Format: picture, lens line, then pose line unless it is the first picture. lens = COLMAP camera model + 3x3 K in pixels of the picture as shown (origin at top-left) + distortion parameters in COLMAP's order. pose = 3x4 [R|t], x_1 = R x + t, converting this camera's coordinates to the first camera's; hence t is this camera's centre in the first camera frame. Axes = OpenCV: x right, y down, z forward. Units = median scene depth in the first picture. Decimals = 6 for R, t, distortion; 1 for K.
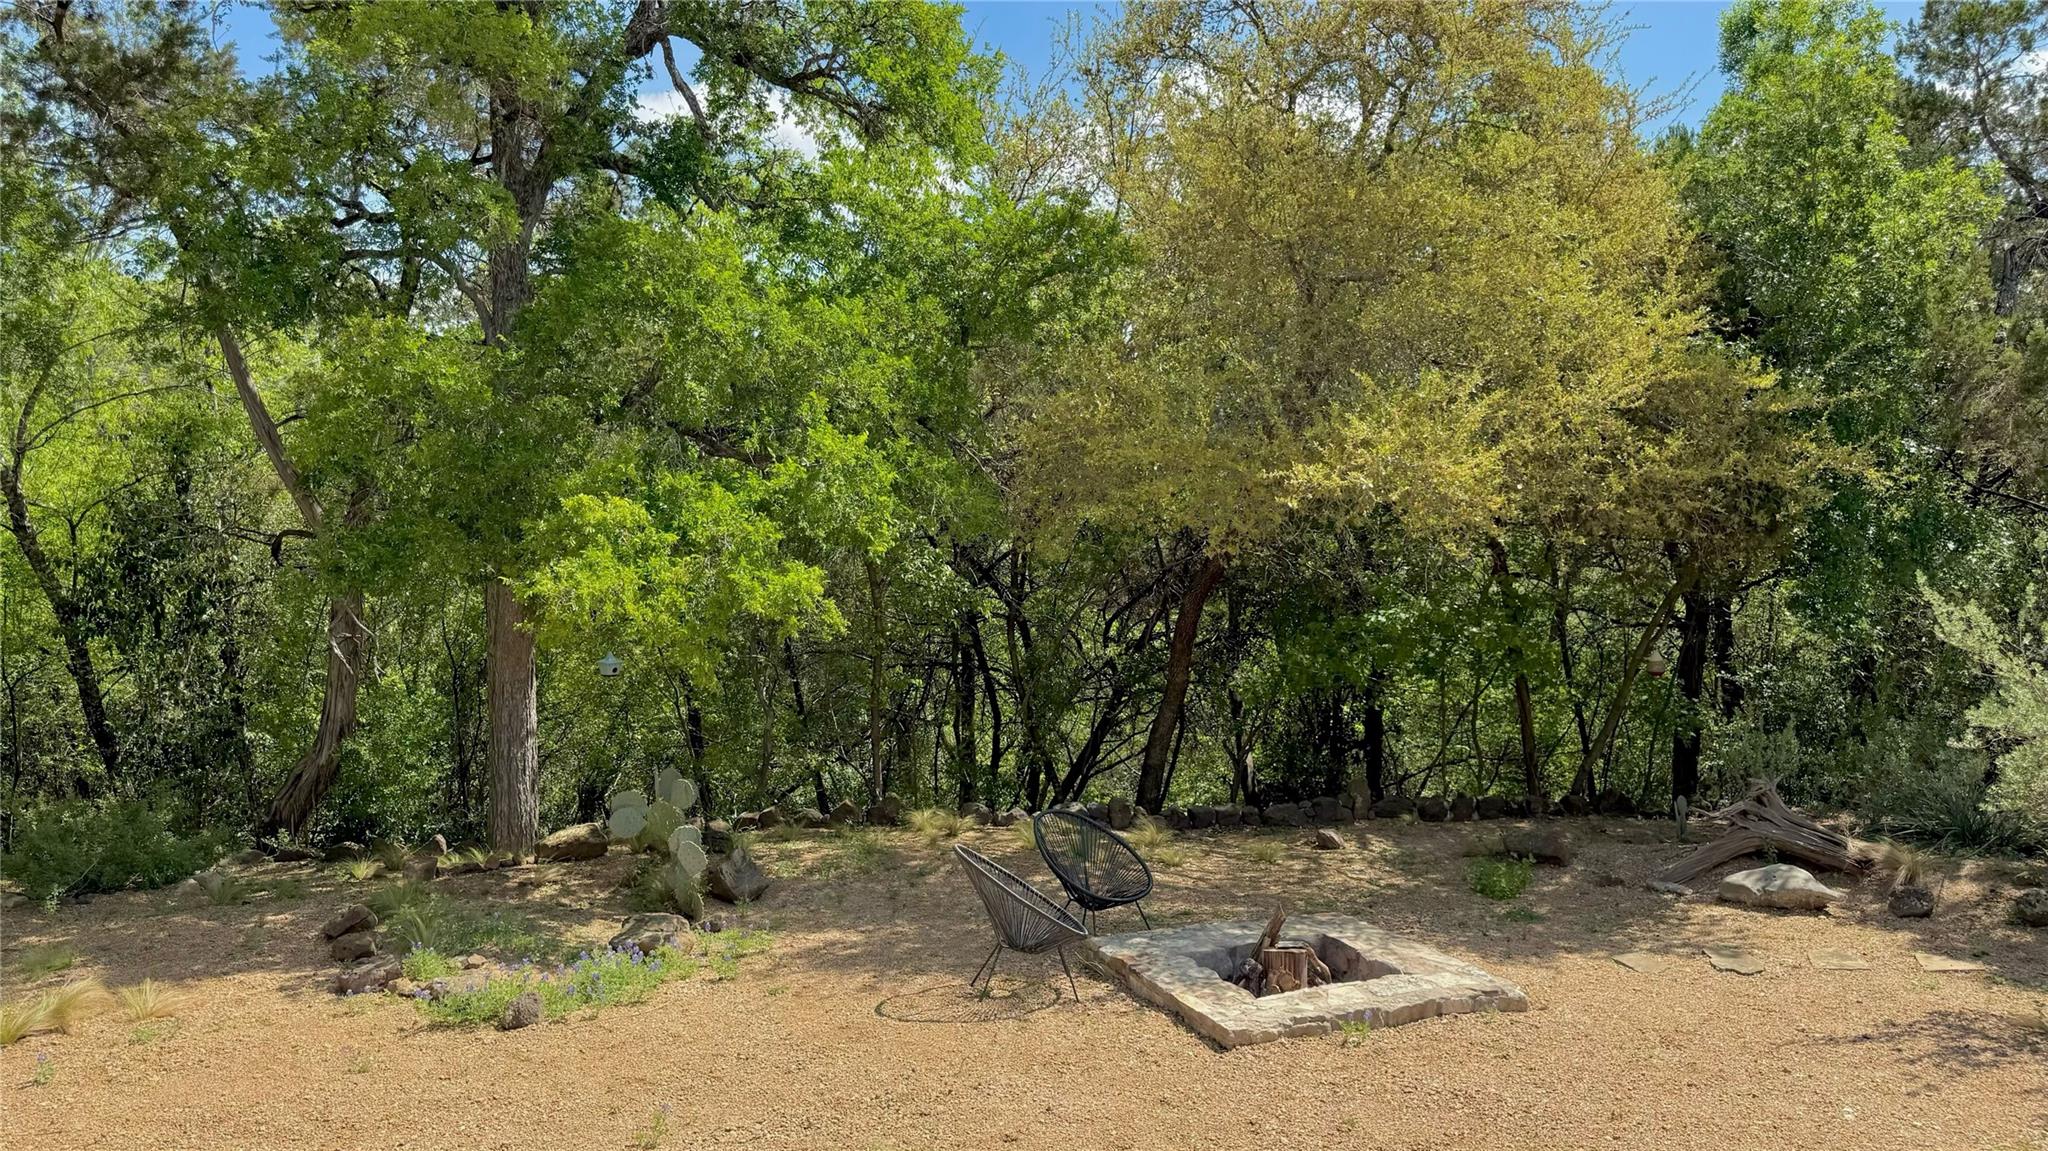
lens RADIAL K [[1508.6, 0, 1028.5], [0, 1508.6, 556.8], [0, 0, 1]] dist [0.061320, -0.078919]
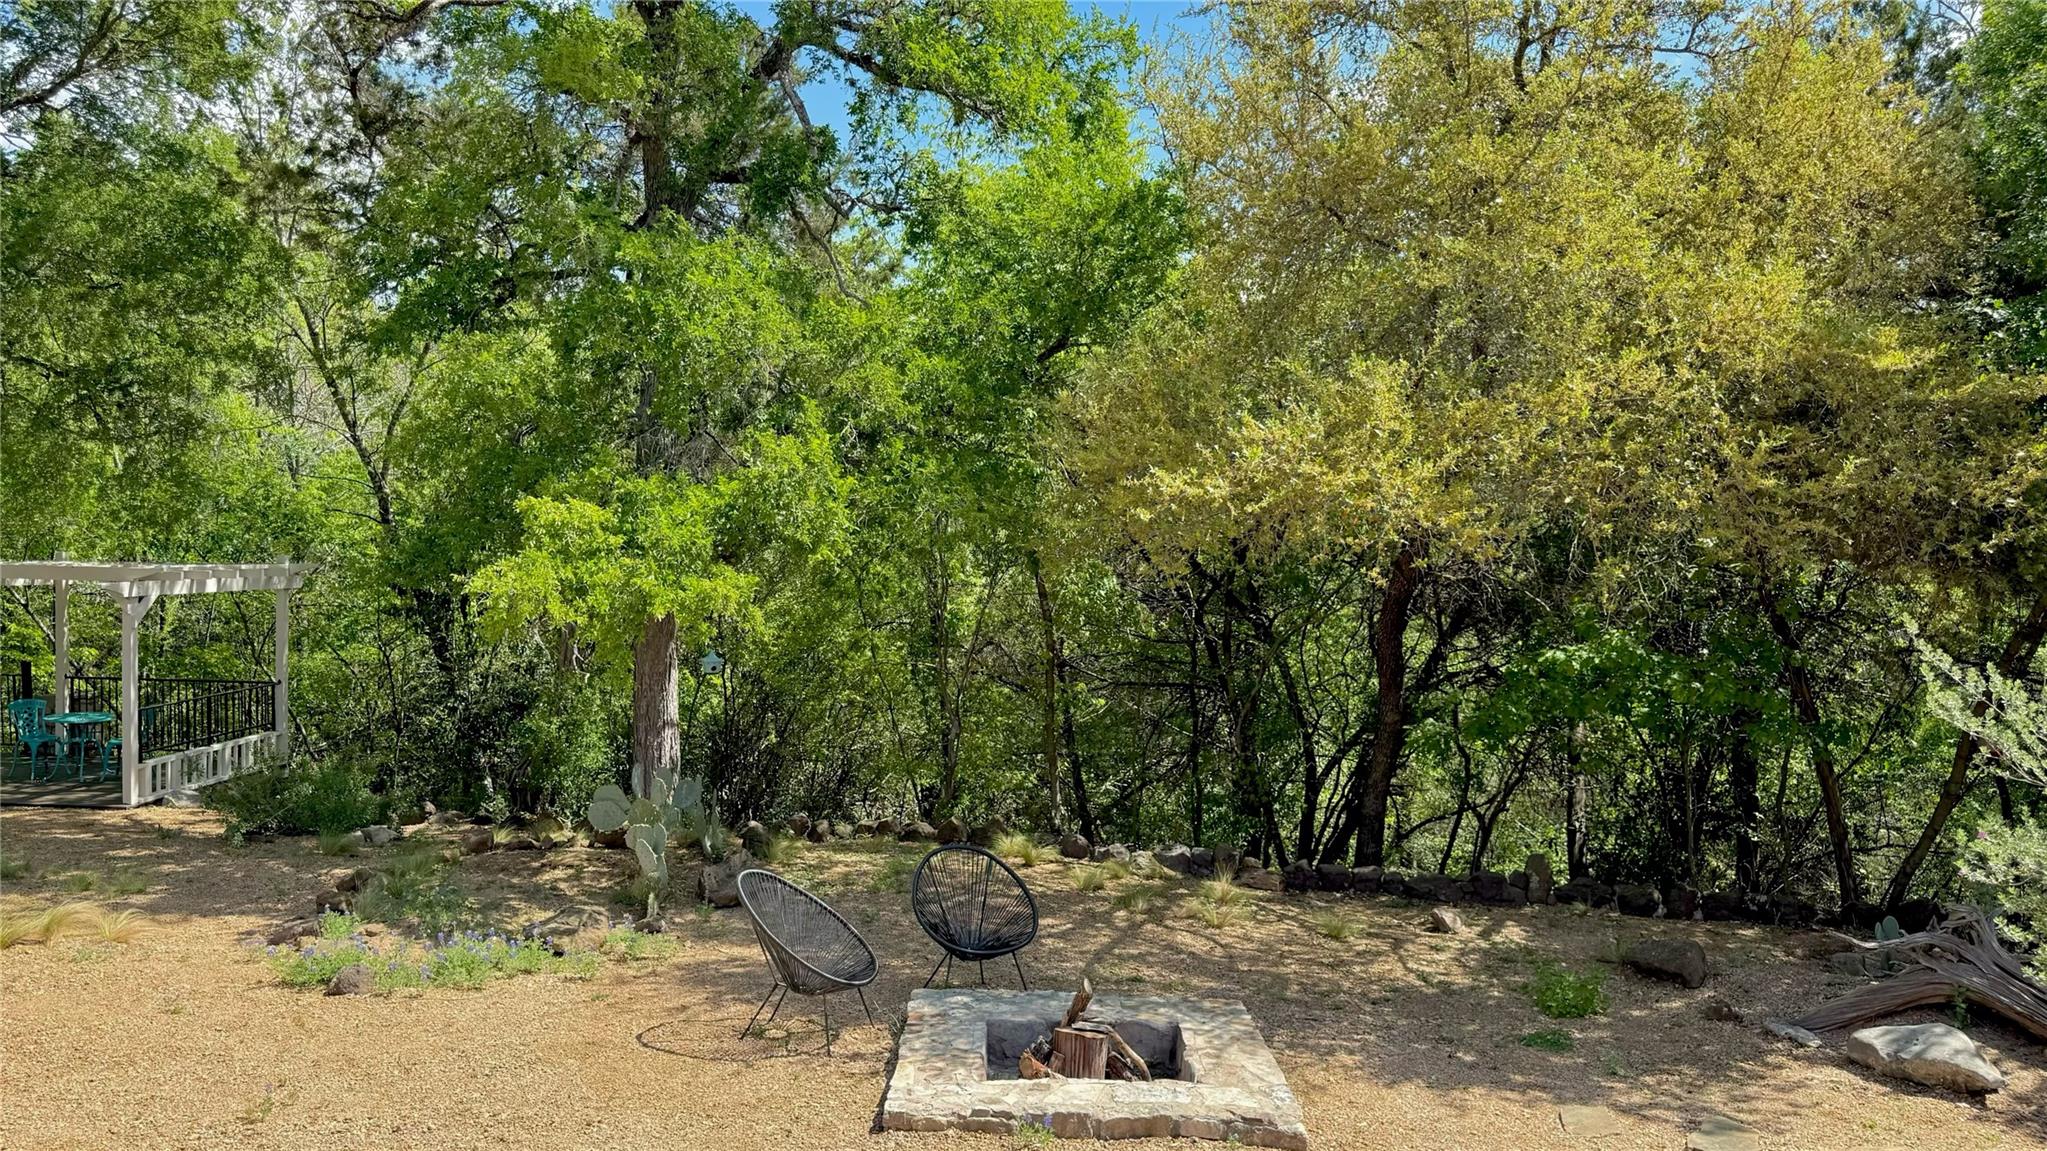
lens RADIAL K [[1507.9, 0, 1097.3], [0, 1507.9, 582.3], [0, 0, 1]] dist [0.061320, -0.078919]
pose [[0.919485, 0.035970, -0.391476, 0.410044], [-0.034748, 0.999344, 0.010209, -0.004181], [0.391587, 0.004216, 0.920132, 0.170565]]
